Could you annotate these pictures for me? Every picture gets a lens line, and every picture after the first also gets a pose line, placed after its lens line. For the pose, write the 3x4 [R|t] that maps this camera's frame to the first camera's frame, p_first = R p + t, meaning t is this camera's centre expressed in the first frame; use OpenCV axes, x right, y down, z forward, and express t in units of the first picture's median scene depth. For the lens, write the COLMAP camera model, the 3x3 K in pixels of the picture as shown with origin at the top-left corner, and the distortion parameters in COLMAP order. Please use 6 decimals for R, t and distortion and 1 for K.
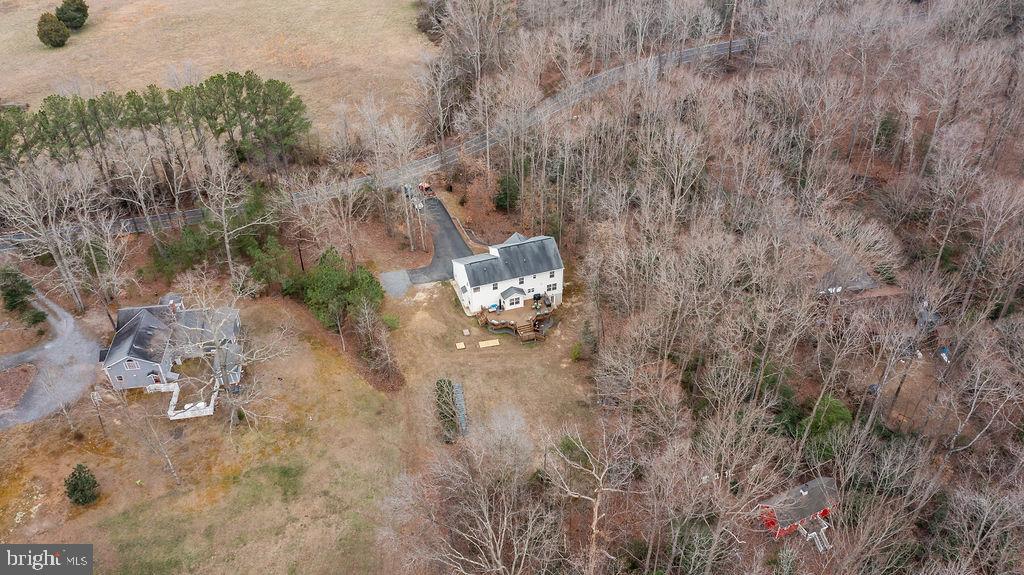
lens RADIAL K [[808.7, 0, 512.0], [0, 808.7, 287.5], [0, 0, 1]] dist [-0.005093, 0.003153]
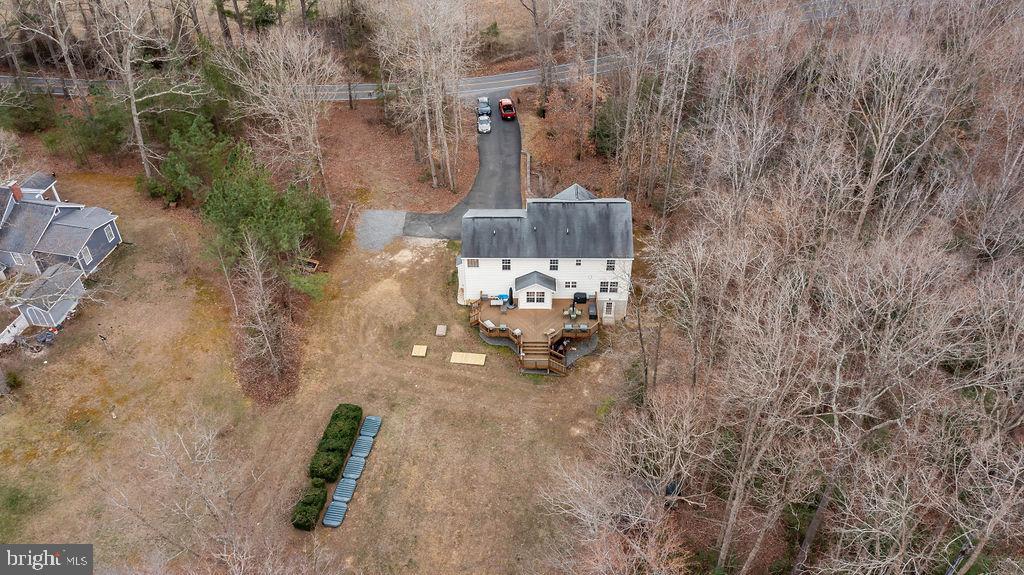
lens RADIAL K [[817.7, 0, 512.0], [0, 817.7, 287.5], [0, 0, 1]] dist [-0.008366, 0.004481]
pose [[0.943586, 0.215535, -0.251376, 0.133388], [-0.206238, 0.976466, 0.063088, -0.023008], [0.259057, -0.007686, 0.965831, 0.429807]]
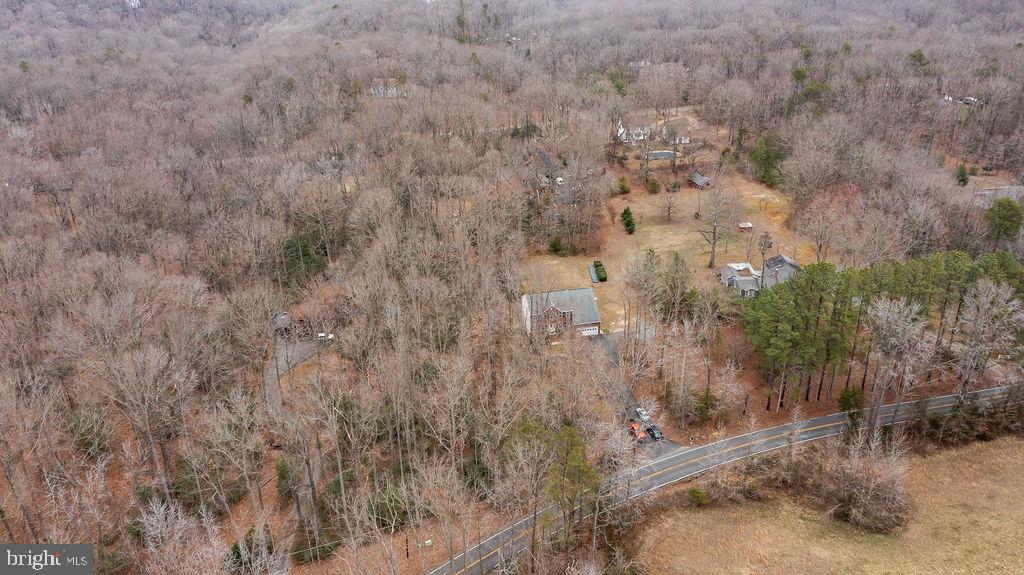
lens RADIAL K [[808.7, 0, 512.0], [0, 808.7, 287.5], [0, 0, 1]] dist [-0.005093, 0.003153]
pose [[-0.991467, -0.024480, 0.128039, -0.102451], [0.103495, 0.449377, 0.887327, -1.313586], [-0.079260, 0.893007, -0.443009, 1.634638]]
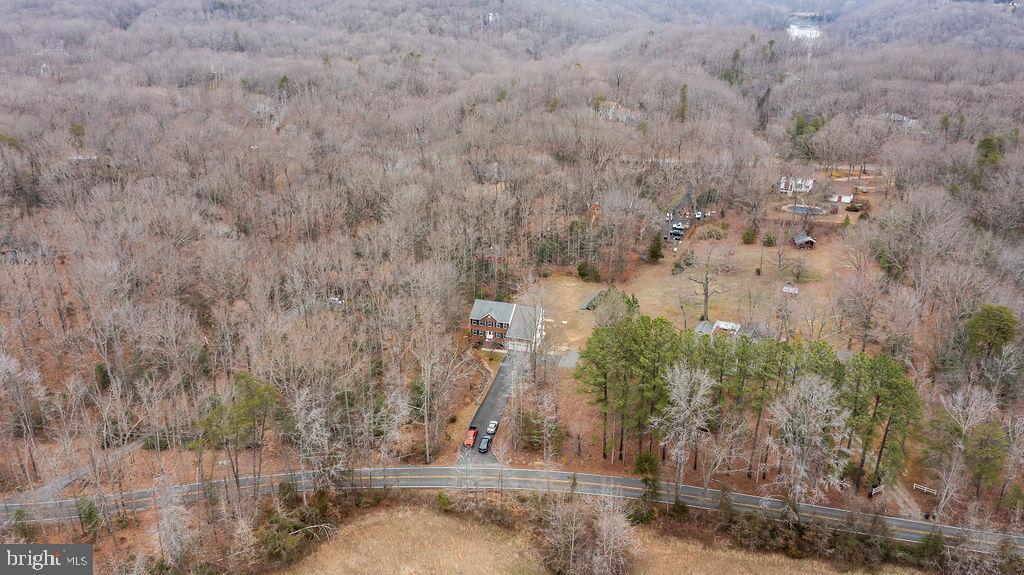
lens RADIAL K [[808.7, 0, 512.0], [0, 808.7, 287.5], [0, 0, 1]] dist [-0.005093, 0.003153]
pose [[-0.817100, -0.215876, 0.534552, -0.796309], [0.363361, 0.527021, 0.768256, -1.199936], [-0.447568, 0.821977, -0.352188, 1.502332]]
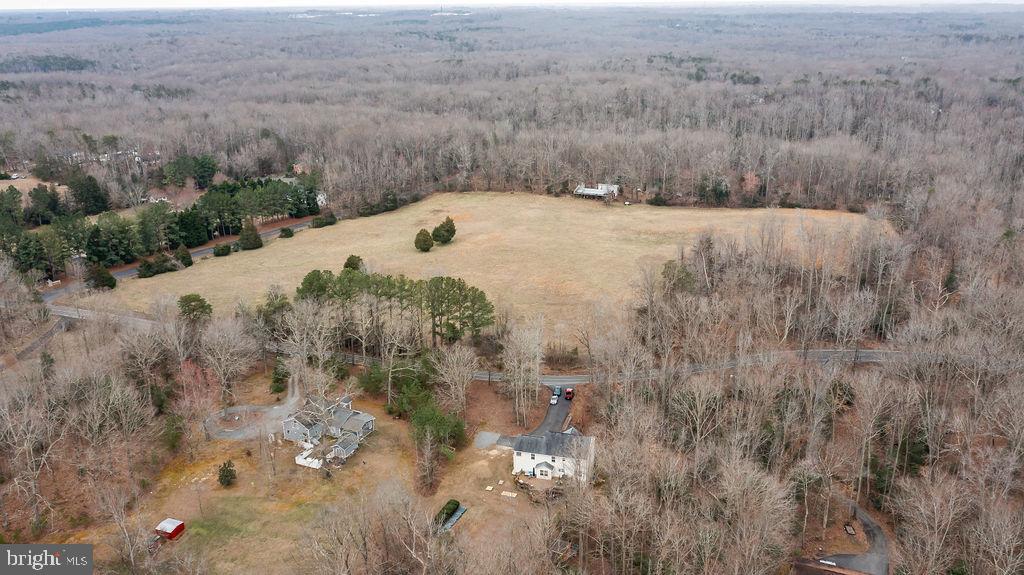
lens RADIAL K [[815.9, 0, 512.0], [0, 815.9, 287.5], [0, 0, 1]] dist [-0.003827, 0.000186]
pose [[0.836147, 0.184773, -0.516447, 0.584221], [-0.335885, 0.916853, -0.215780, 0.044094], [0.433636, 0.353891, 0.828687, -0.217106]]
